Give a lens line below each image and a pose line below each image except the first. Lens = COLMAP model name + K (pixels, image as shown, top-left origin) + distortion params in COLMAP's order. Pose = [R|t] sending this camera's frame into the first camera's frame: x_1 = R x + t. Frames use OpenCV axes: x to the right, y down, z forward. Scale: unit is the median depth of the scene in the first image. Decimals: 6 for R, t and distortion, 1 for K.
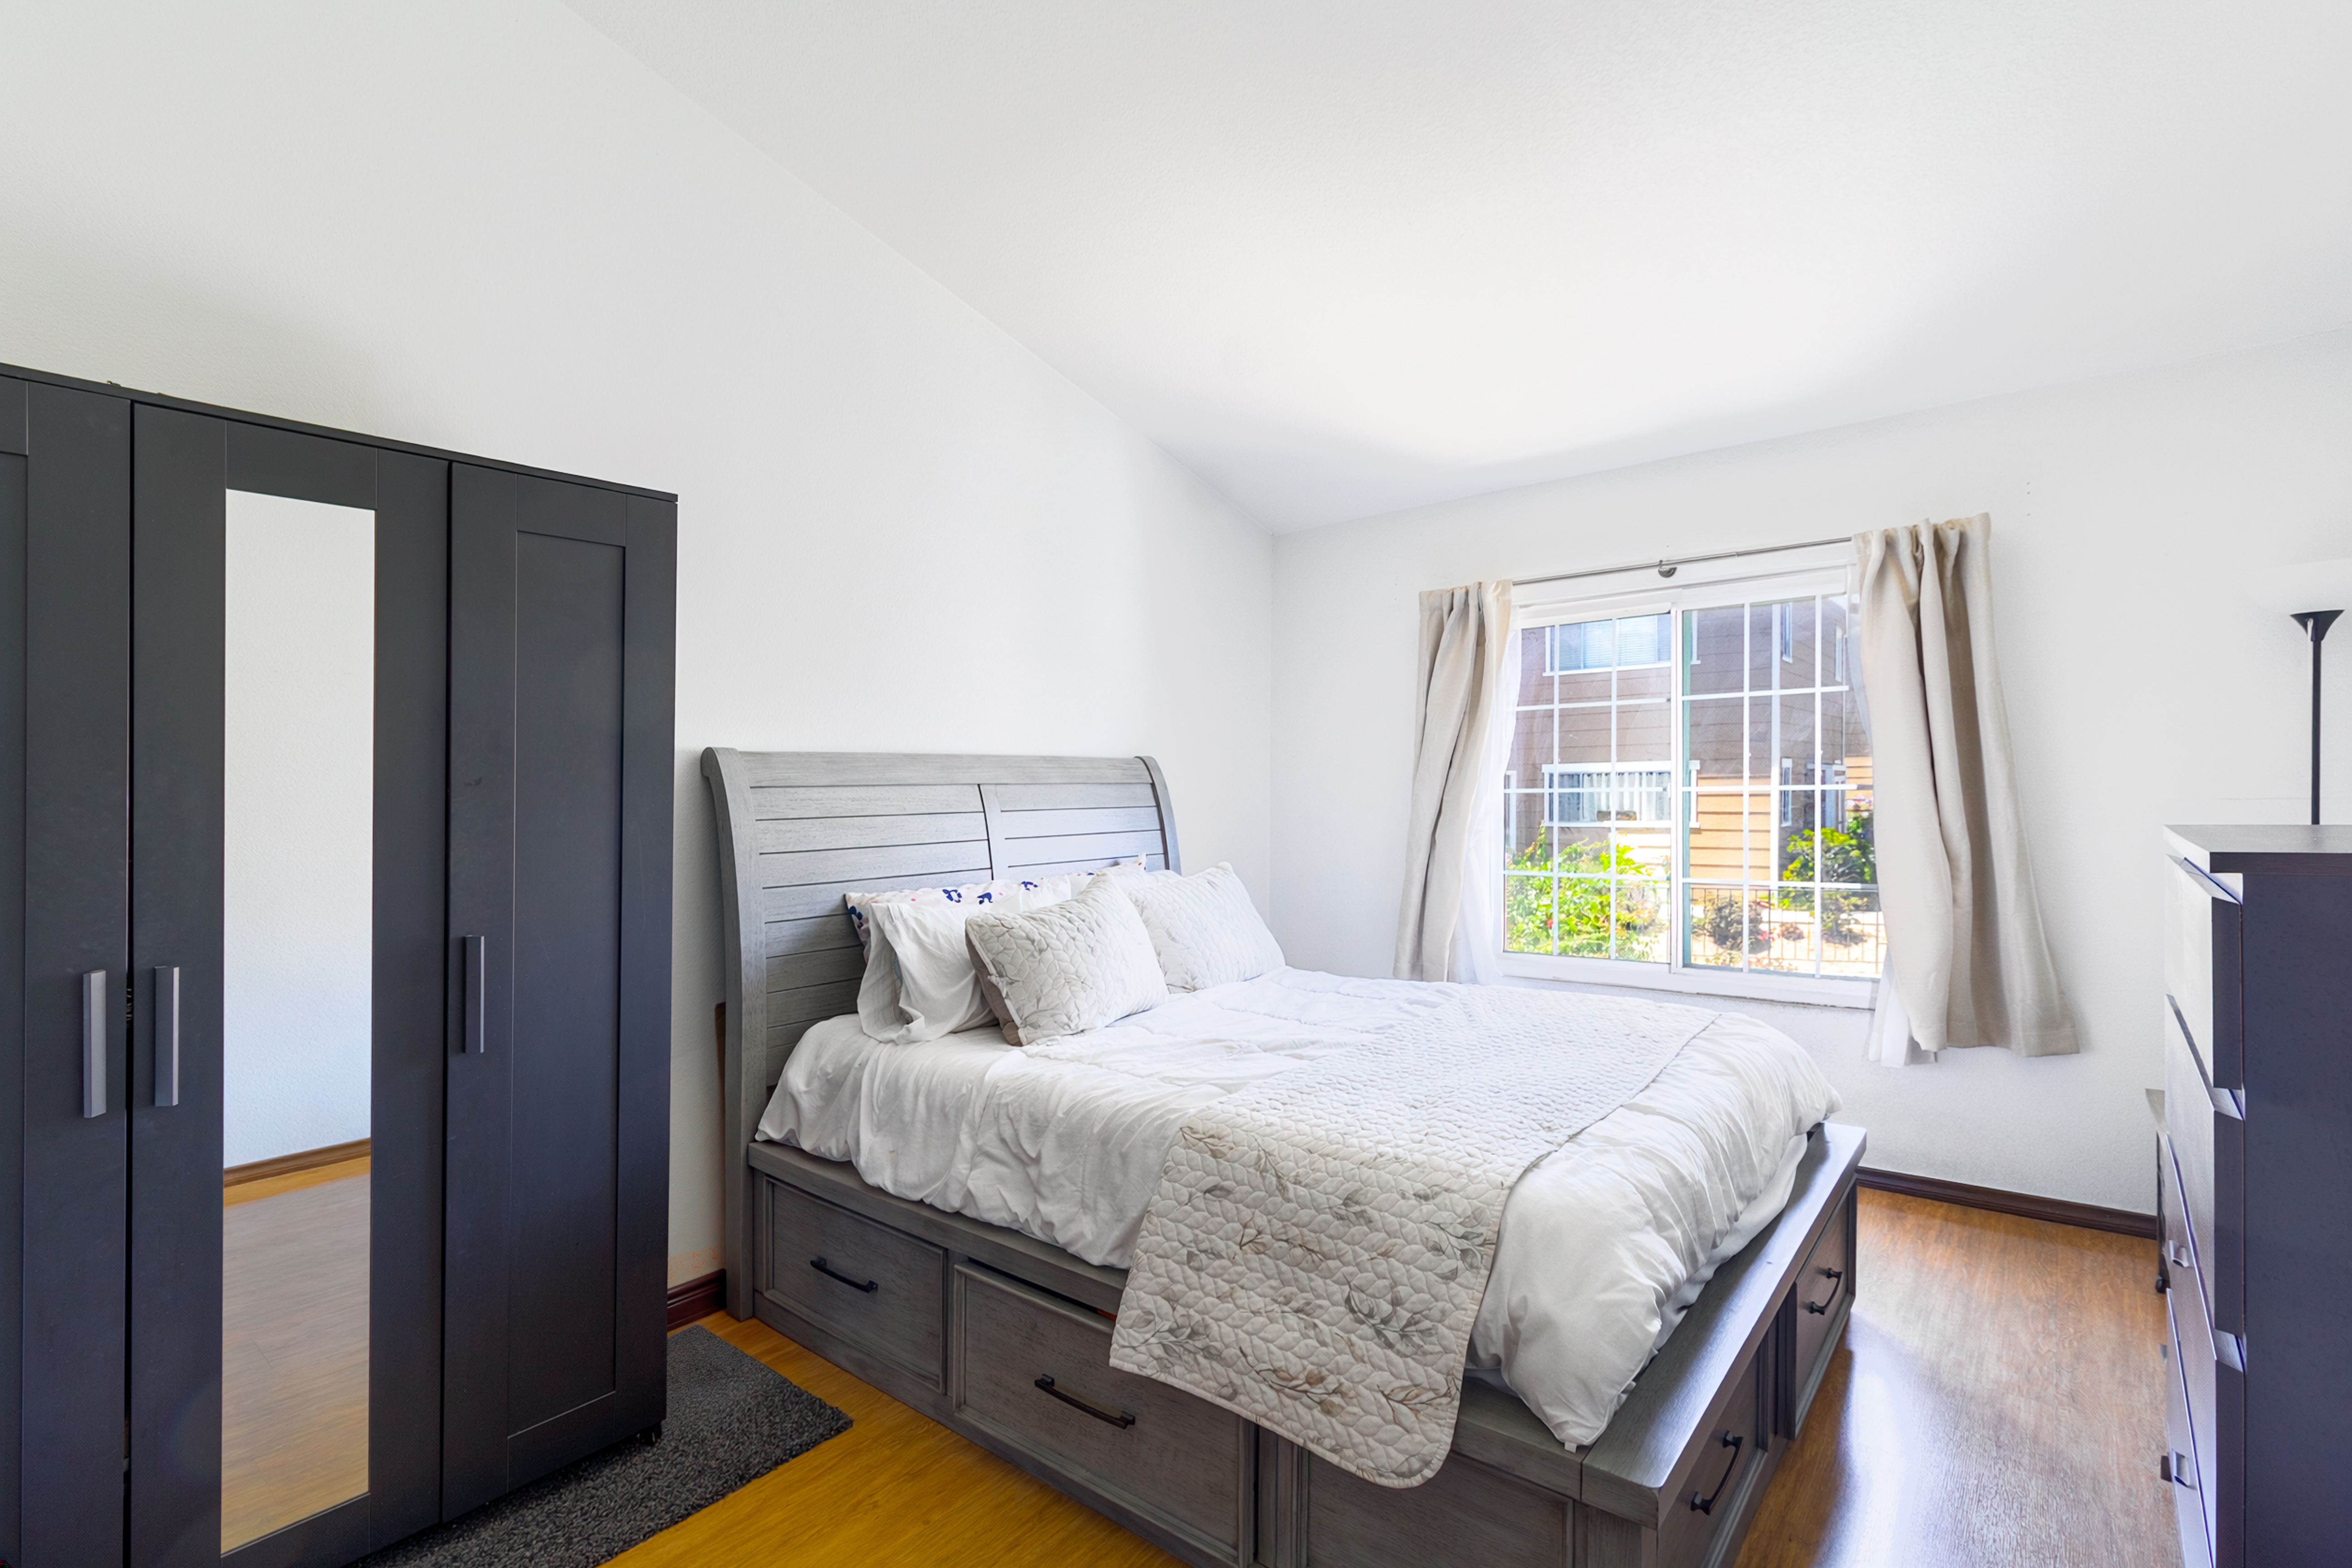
lens RADIAL K [[1097.6, 0, 1191.8], [0, 1097.6, 771.3], [0, 0, 1]] dist [-0.001273, 0.000653]
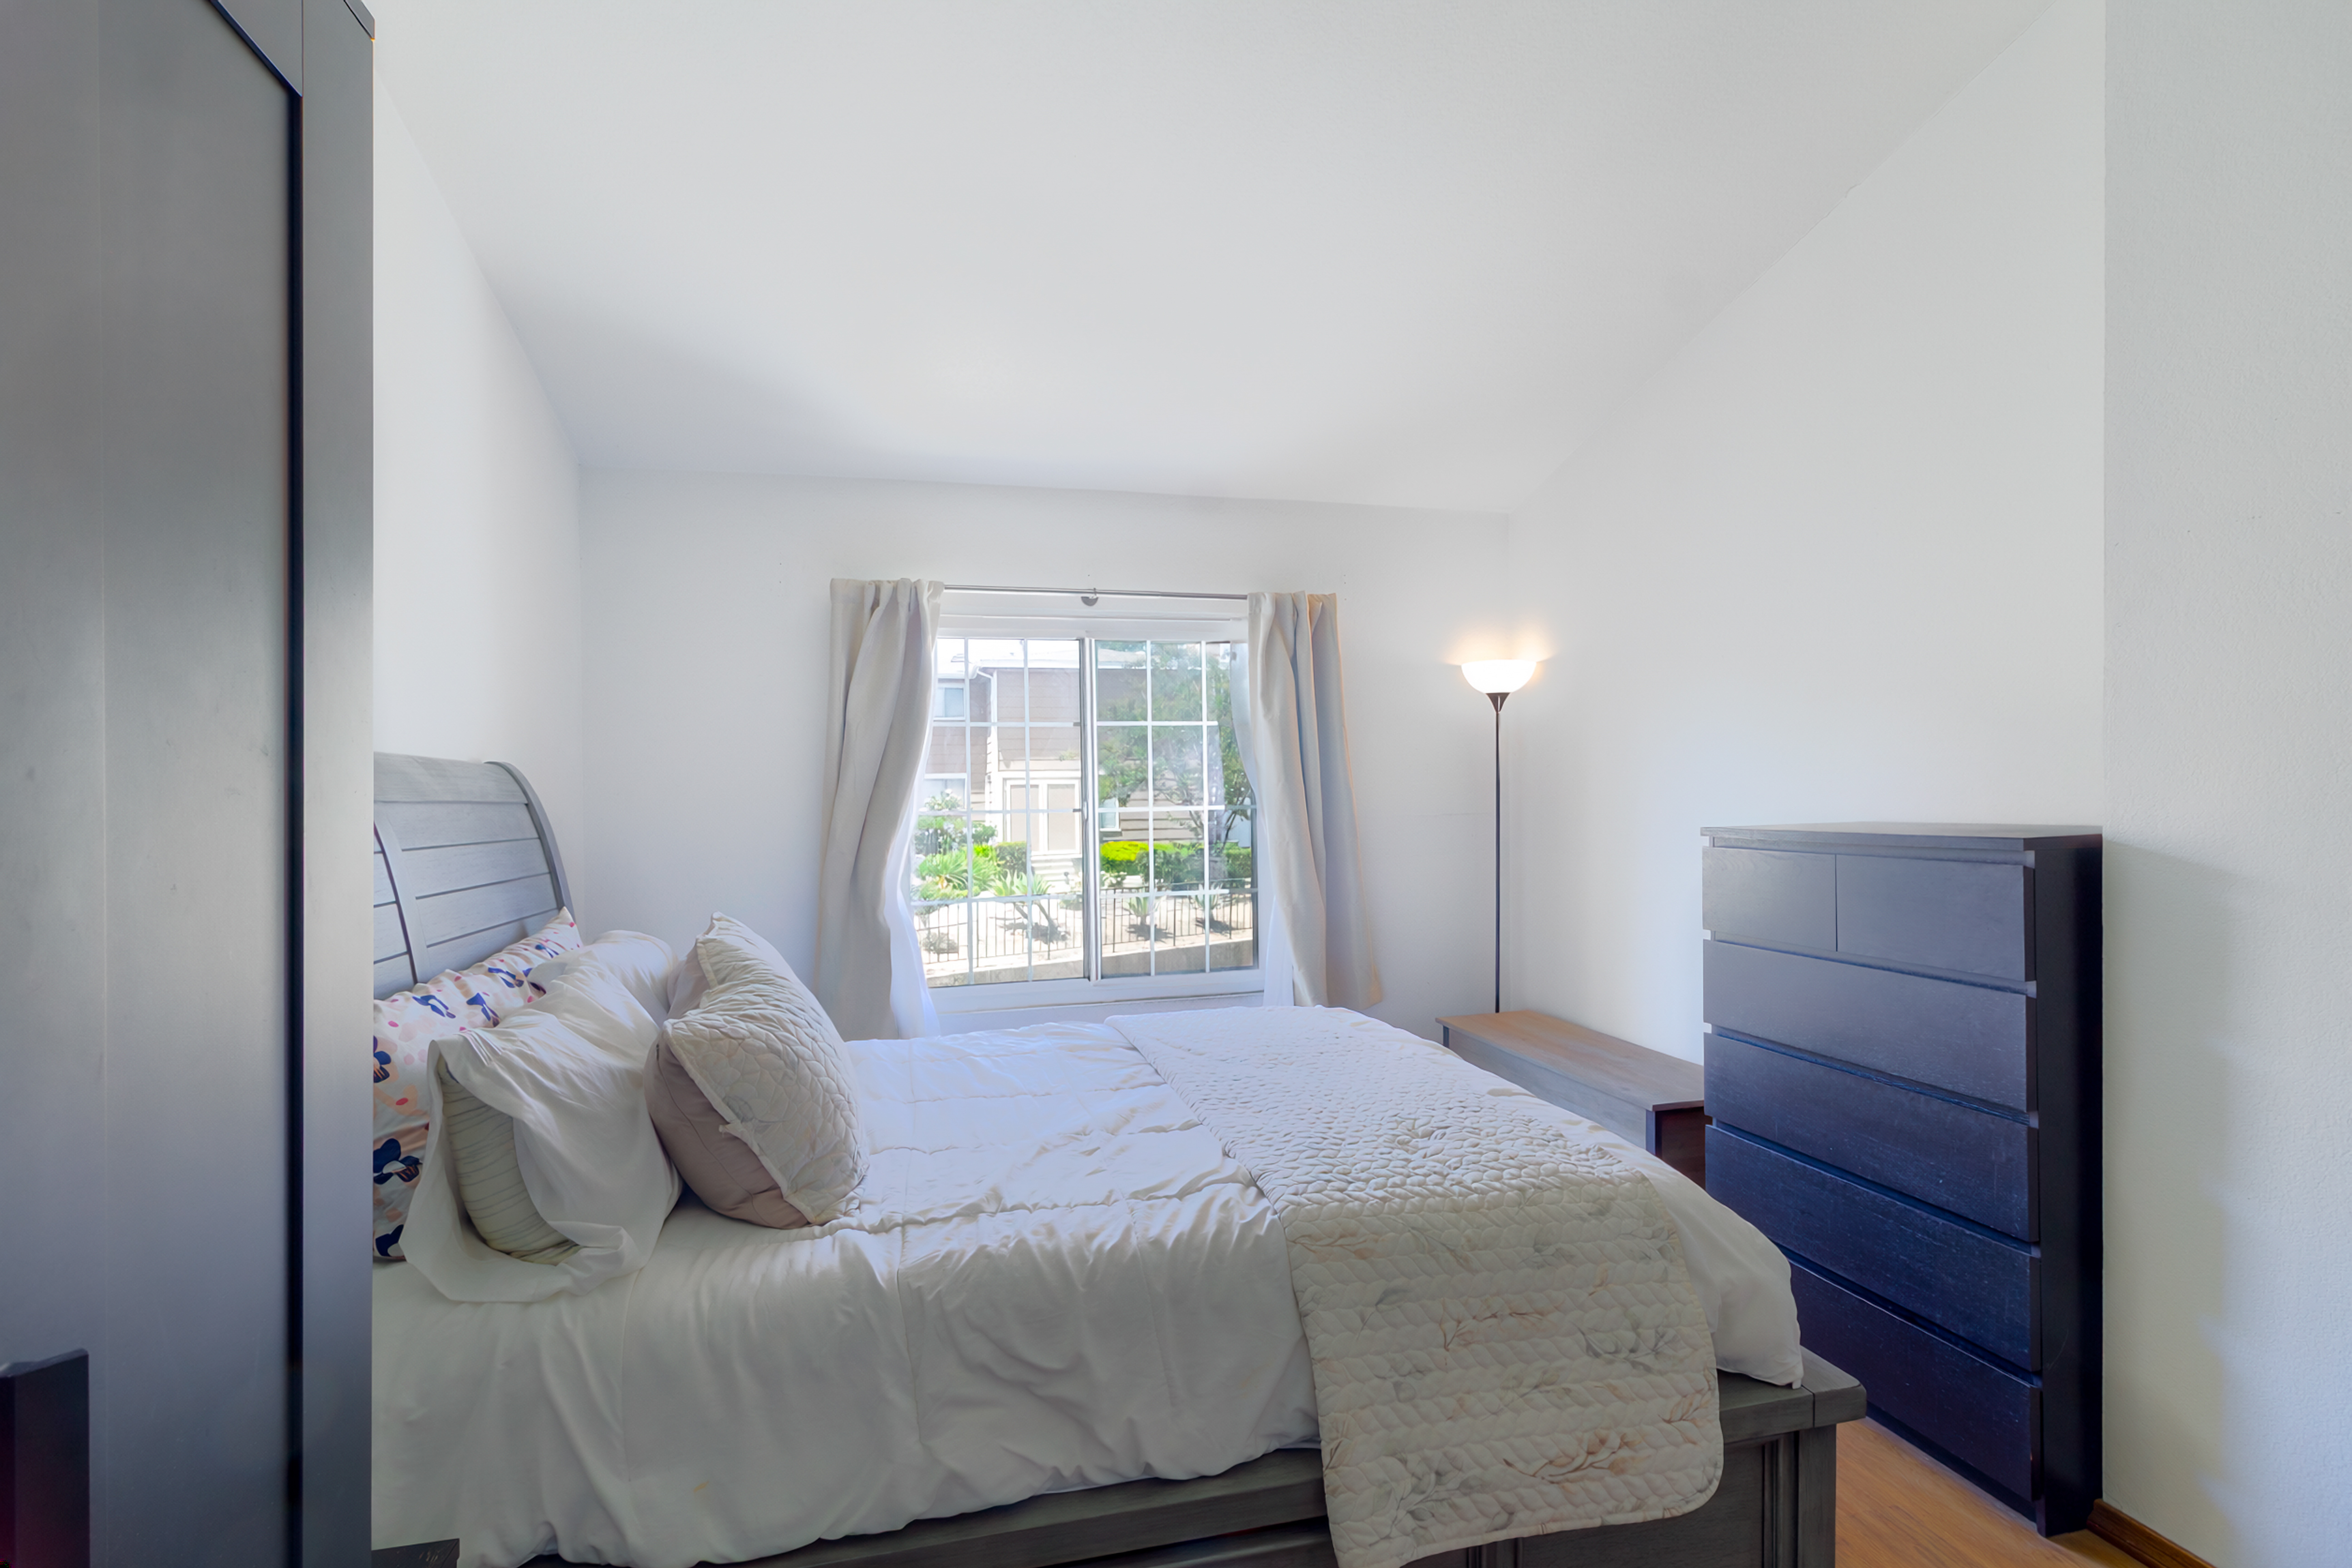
lens RADIAL K [[1097.6, 0, 1185.8], [0, 1097.6, 809.5], [0, 0, 1]] dist [-0.001273, 0.000653]
pose [[0.595229, -0.002196, 0.803553, -0.744953], [-0.003373, 0.999981, 0.005231, 0.021421], [-0.803549, -0.005824, 0.595210, 0.668970]]
